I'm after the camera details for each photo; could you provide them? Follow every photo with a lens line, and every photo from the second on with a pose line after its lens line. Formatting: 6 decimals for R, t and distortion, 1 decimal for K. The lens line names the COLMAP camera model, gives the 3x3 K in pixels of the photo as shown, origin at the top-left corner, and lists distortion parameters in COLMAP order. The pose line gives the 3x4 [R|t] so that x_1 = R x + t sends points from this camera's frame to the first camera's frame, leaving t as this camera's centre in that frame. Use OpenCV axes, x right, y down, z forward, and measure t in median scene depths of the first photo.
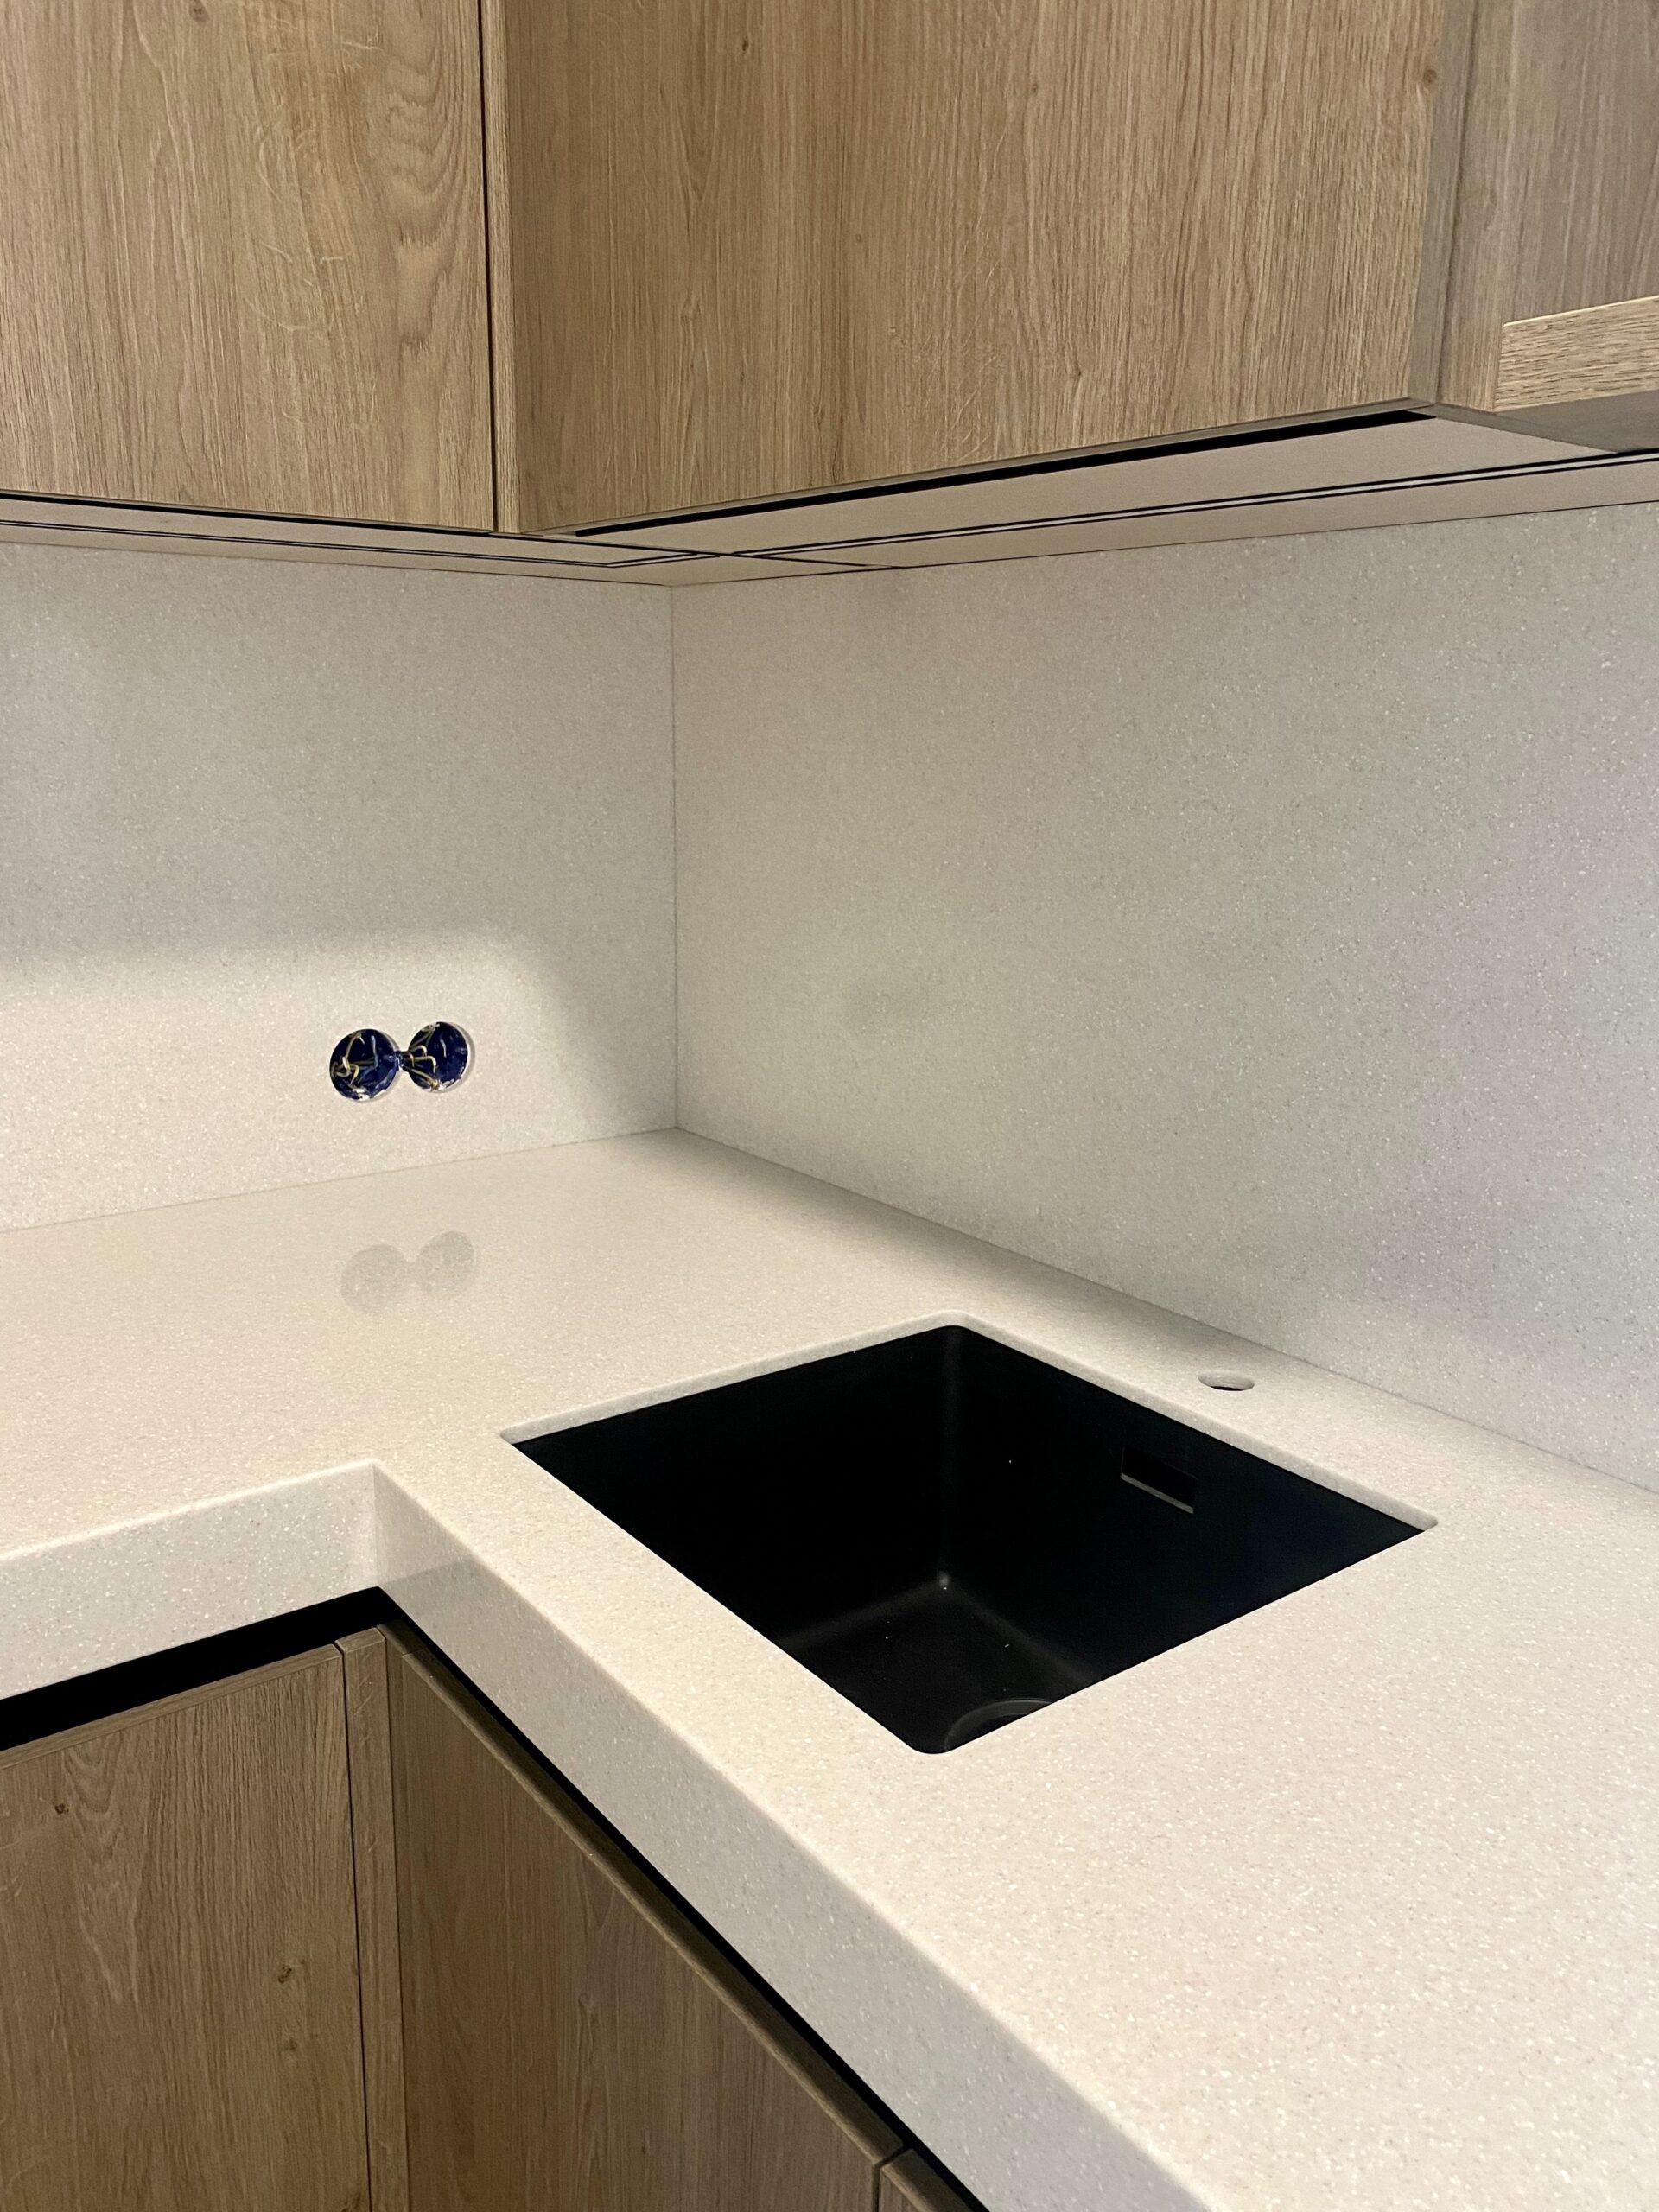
lens RADIAL K [[1672.7, 0, 839.4], [0, 1672.7, 1102.8], [0, 0, 1]] dist [0.009828, -0.017081]
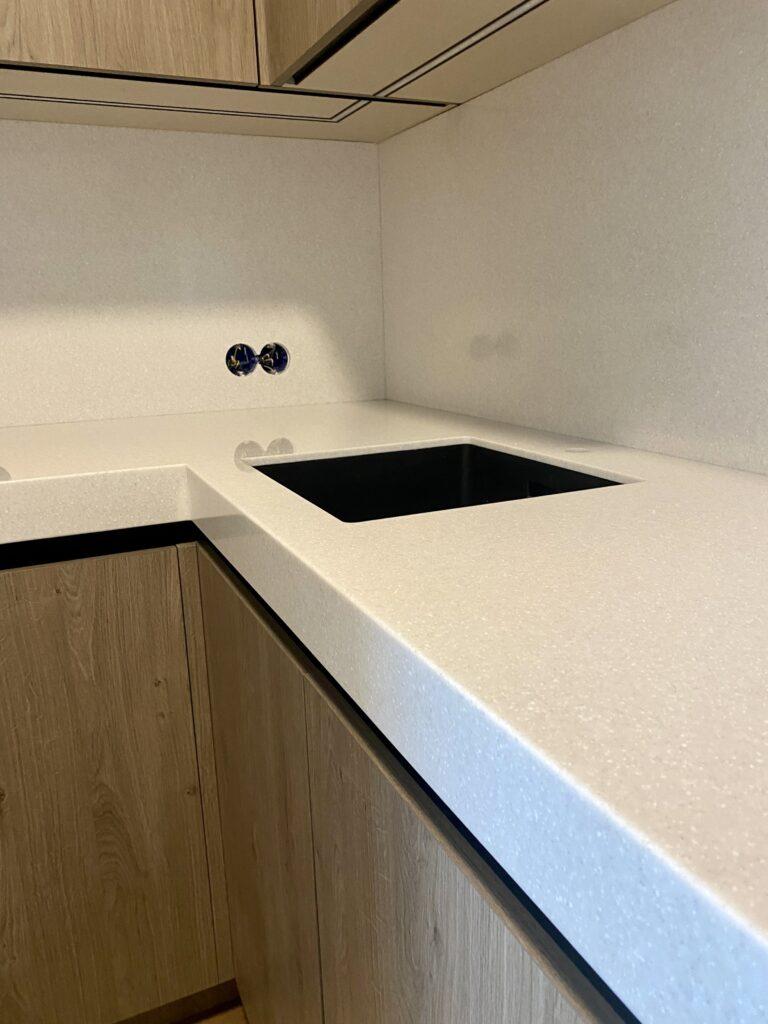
lens RADIAL K [[774.3, 0, 385.4], [0, 774.3, 511.8], [0, 0, 1]] dist [0.009828, -0.017081]
pose [[0.975726, 0.013072, -0.218606, 0.221983], [-0.005904, 0.999424, 0.033412, 0.226057], [0.218917, -0.031310, 0.975241, -0.009281]]
